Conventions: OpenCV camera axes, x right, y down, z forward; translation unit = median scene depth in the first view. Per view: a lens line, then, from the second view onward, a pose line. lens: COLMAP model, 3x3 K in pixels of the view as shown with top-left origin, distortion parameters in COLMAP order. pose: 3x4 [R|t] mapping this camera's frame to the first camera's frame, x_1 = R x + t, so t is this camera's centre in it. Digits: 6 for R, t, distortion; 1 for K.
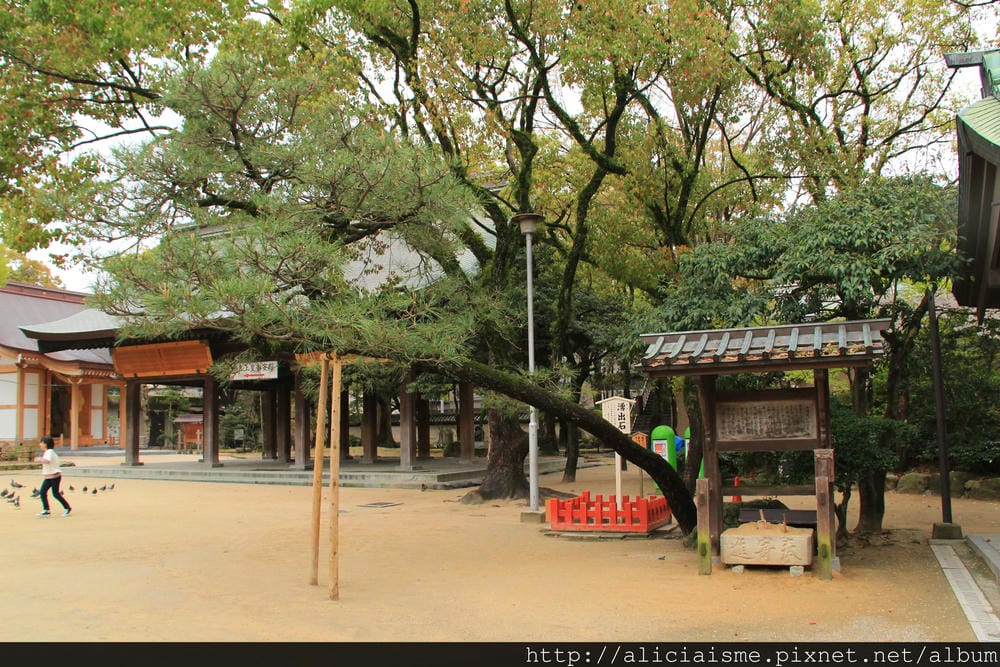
lens RADIAL K [[828.2, 0, 500.7], [0, 828.2, 373.0], [0, 0, 1]] dist [-0.143219, 0.008414]
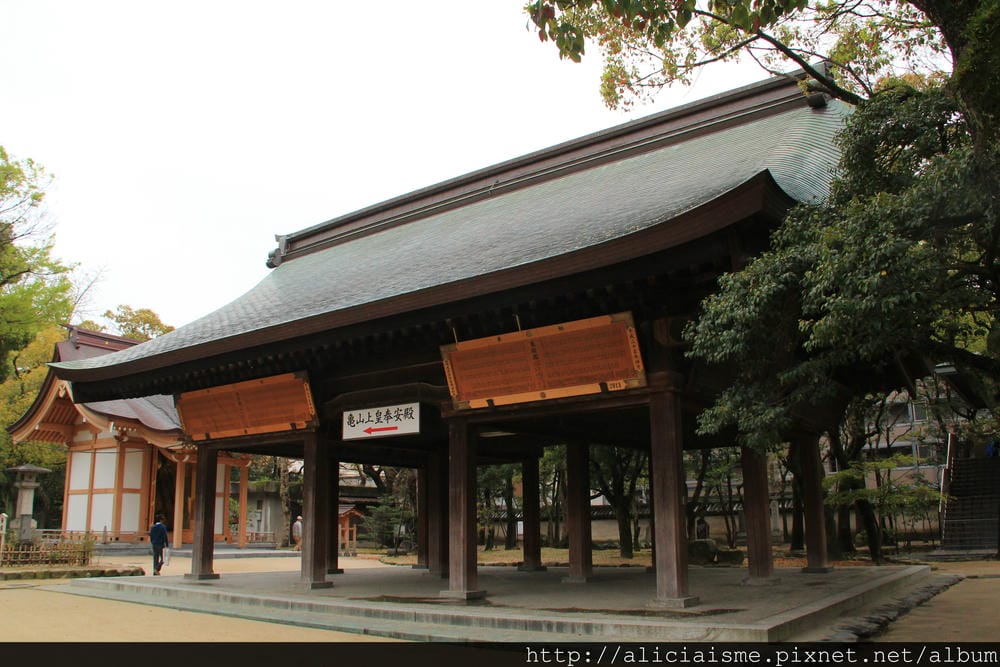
lens RADIAL K [[828.2, 0, 500.7], [0, 828.2, 373.0], [0, 0, 1]] dist [-0.143219, 0.008414]
pose [[0.977368, -0.026765, -0.209844, -0.085519], [0.002278, 0.993238, -0.116072, 0.027277], [0.211532, 0.112967, 0.970821, 0.398724]]
